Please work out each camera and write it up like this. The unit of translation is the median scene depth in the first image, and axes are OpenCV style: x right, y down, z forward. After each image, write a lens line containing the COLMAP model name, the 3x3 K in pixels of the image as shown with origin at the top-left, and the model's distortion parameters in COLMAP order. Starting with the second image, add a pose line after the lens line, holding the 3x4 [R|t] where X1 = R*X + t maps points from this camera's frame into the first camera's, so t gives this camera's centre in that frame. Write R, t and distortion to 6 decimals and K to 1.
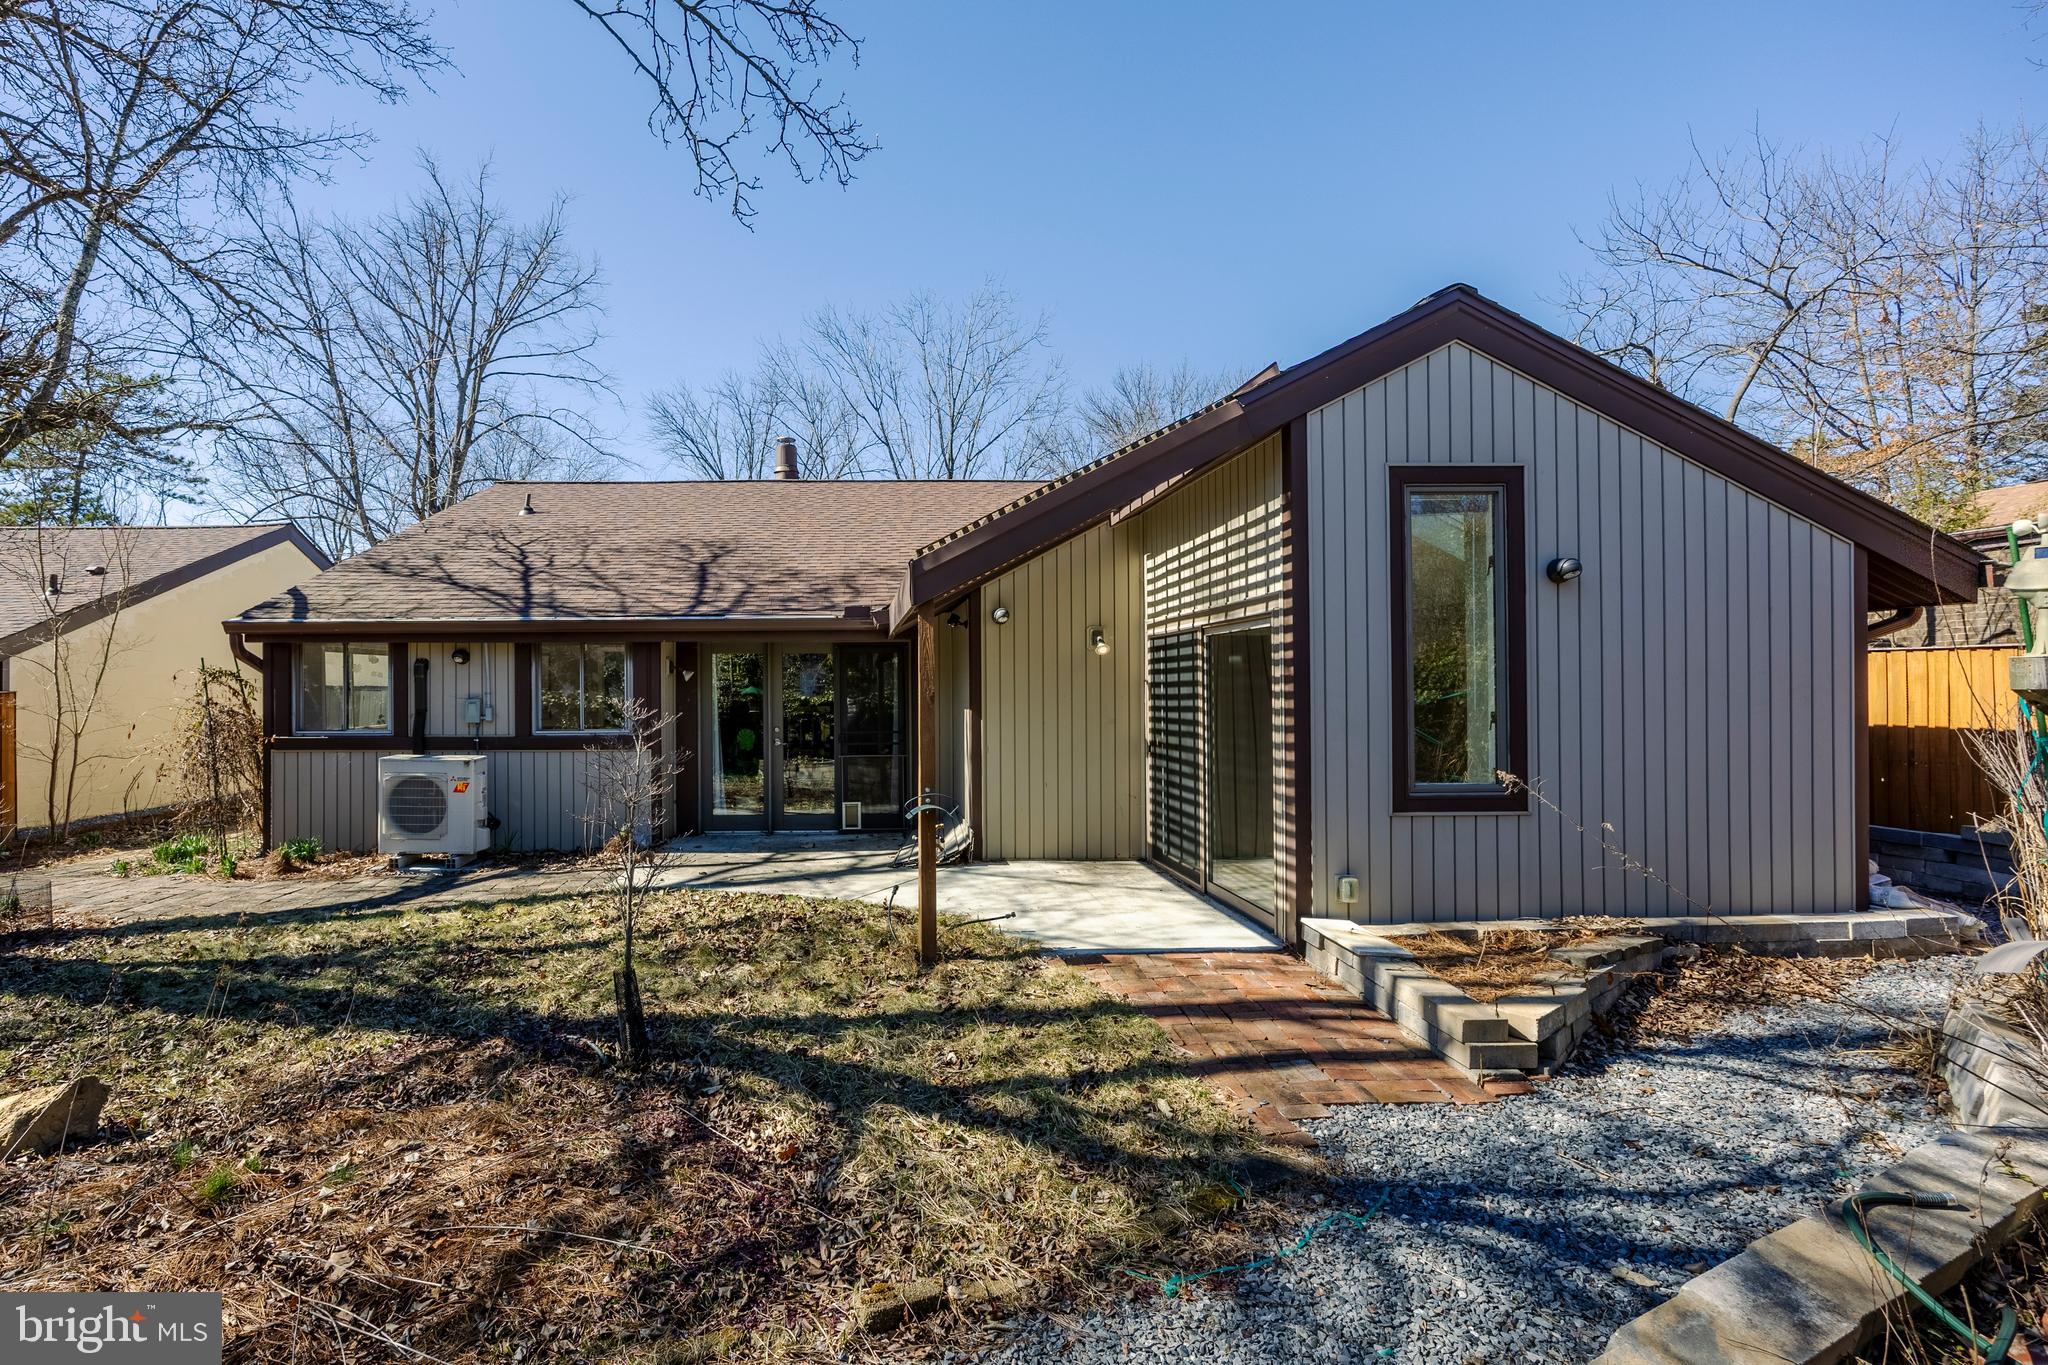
lens RADIAL K [[902.1, 0, 885.8], [0, 902.1, 688.1], [0, 0, 1]] dist [-0.002195, -0.000619]
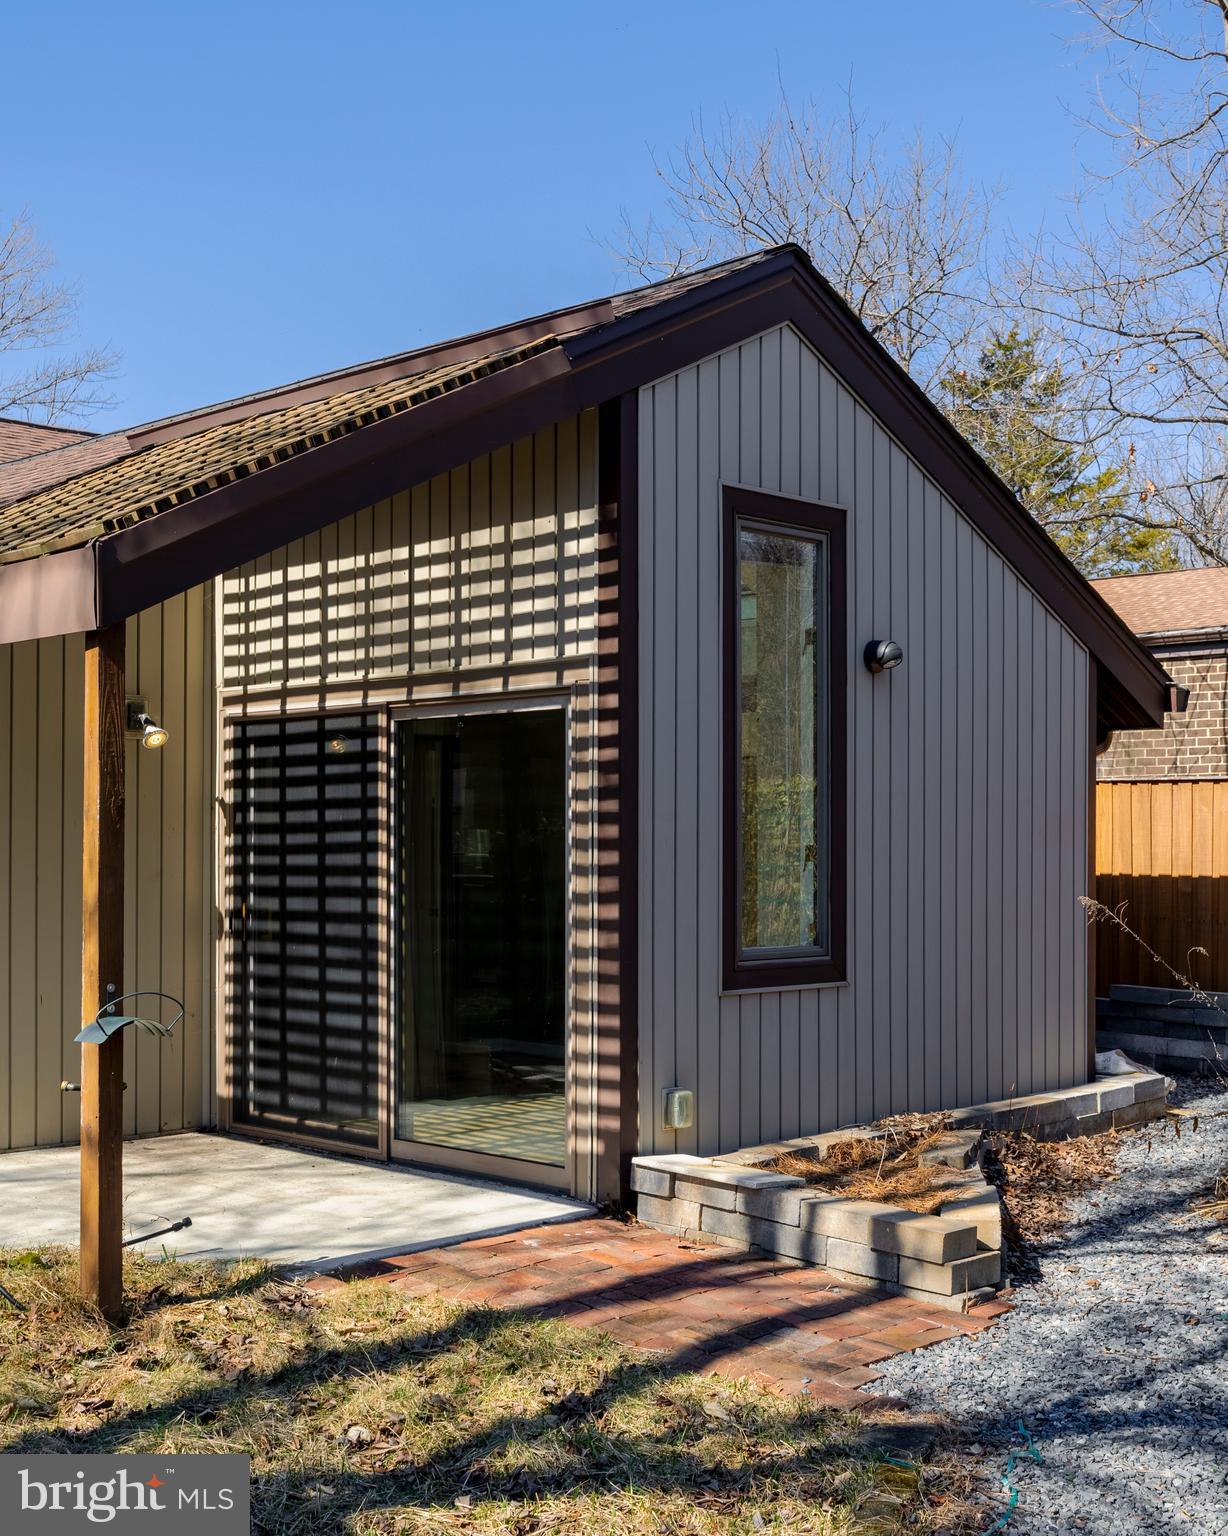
lens RADIAL K [[1861.4, 0, 614.3], [0, 1861.4, 831.8], [0, 0, 1]] dist [-0.009239, 0.031571]
pose [[0.722144, 0.014210, 0.691597, -0.462505], [-0.007403, 0.999890, -0.012815, 0.034861], [-0.691703, 0.004135, 0.722170, 0.033099]]
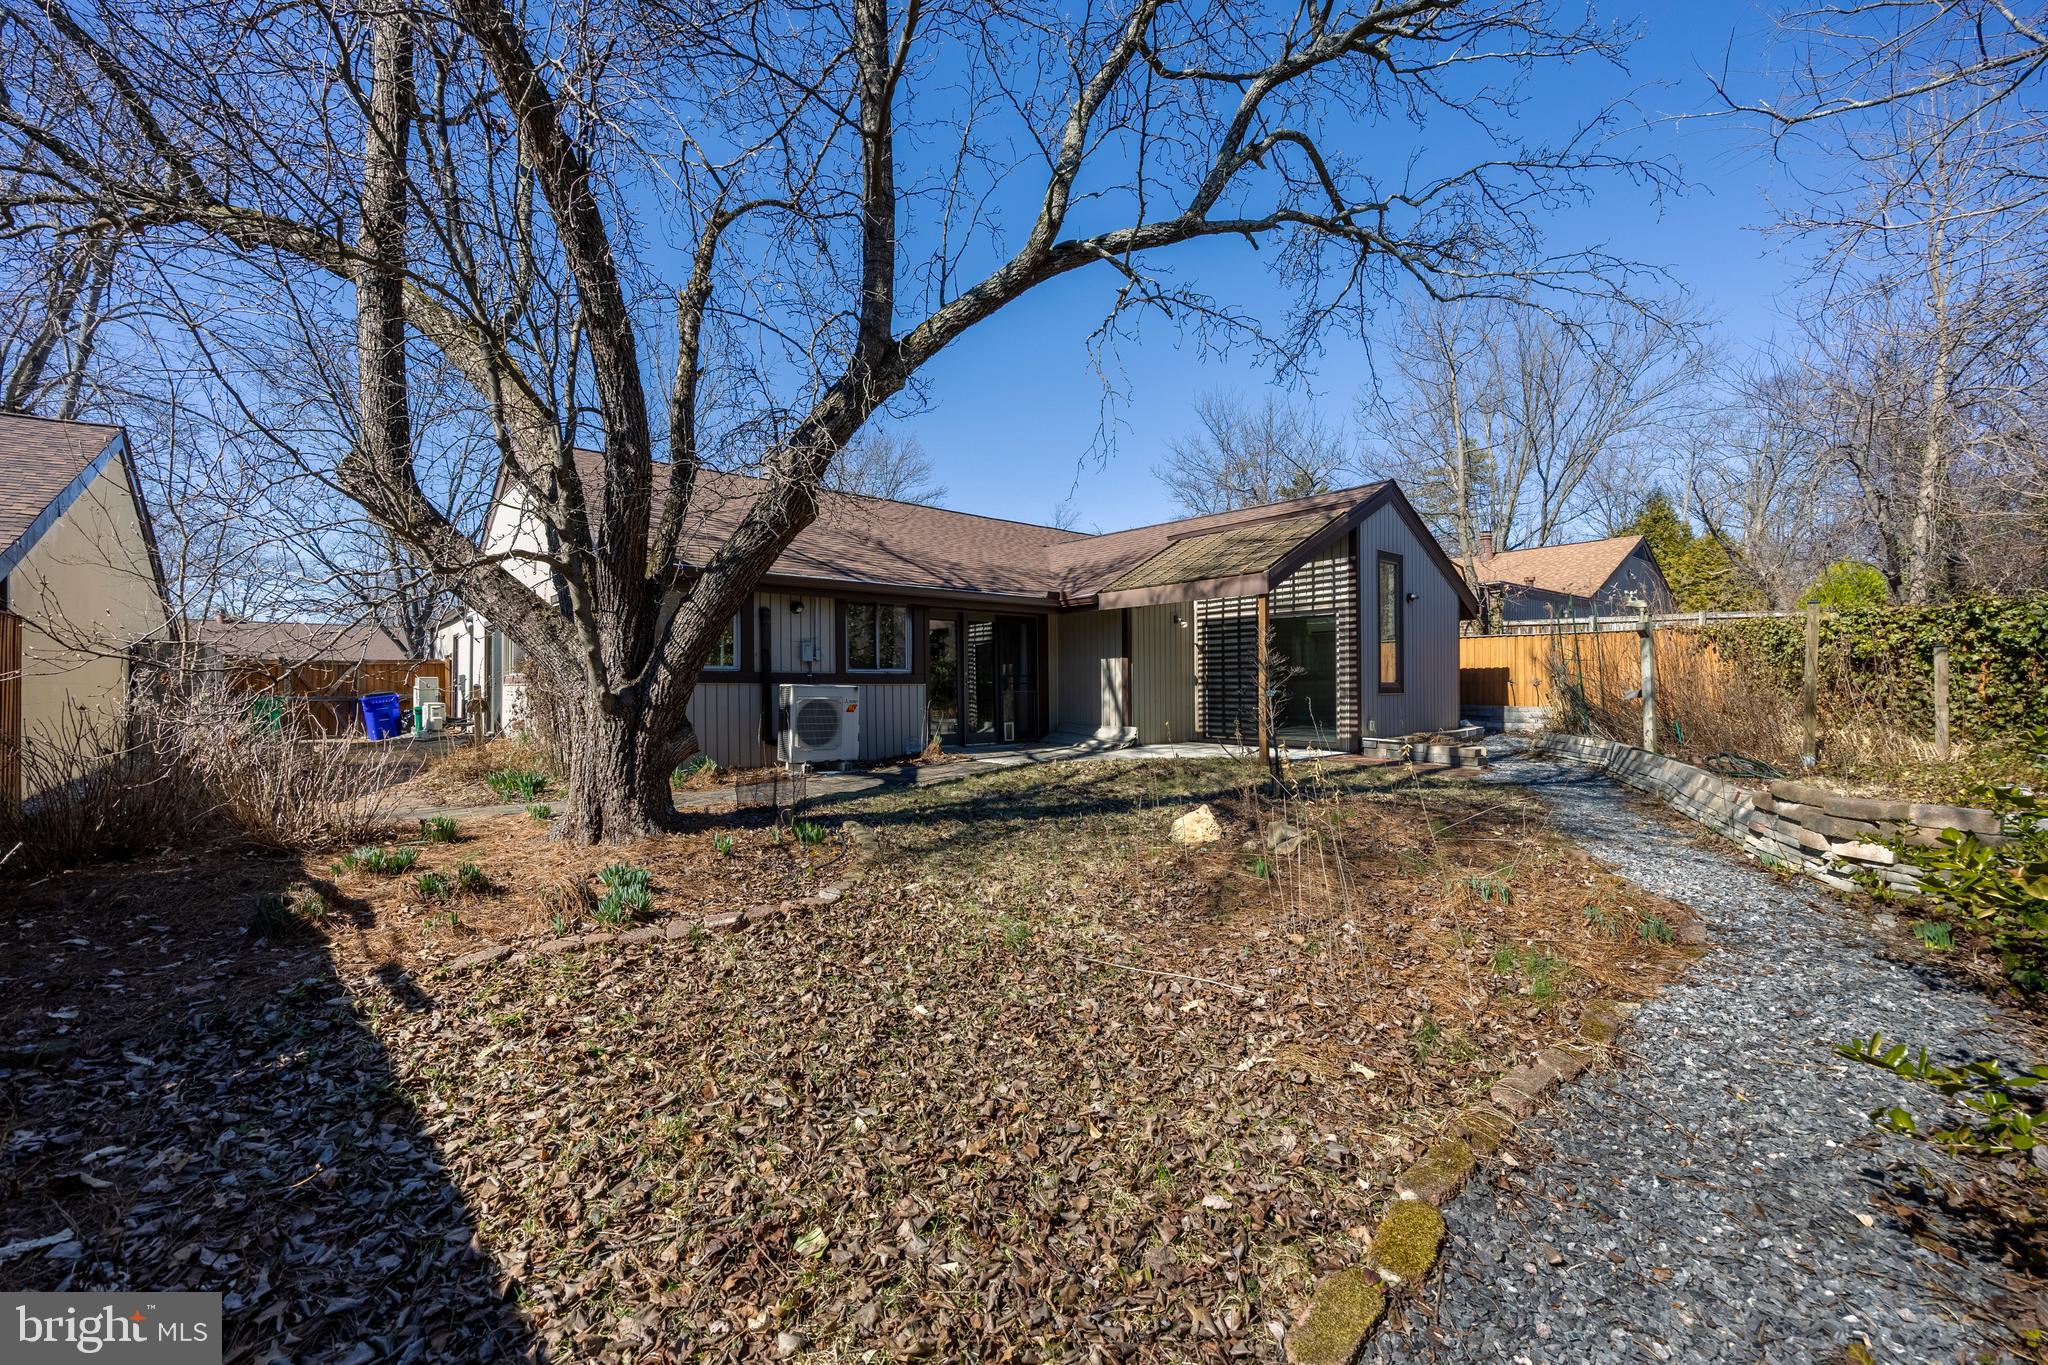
lens RADIAL K [[787.7, 0, 1024.0], [0, 787.7, 682.5], [0, 0, 1]] dist [0.000410, -0.000056]
pose [[0.777802, 0.004531, 0.628493, -1.453716], [-0.000904, 0.999981, -0.006092, 0.117927], [-0.628508, 0.004170, 0.777792, -0.043732]]
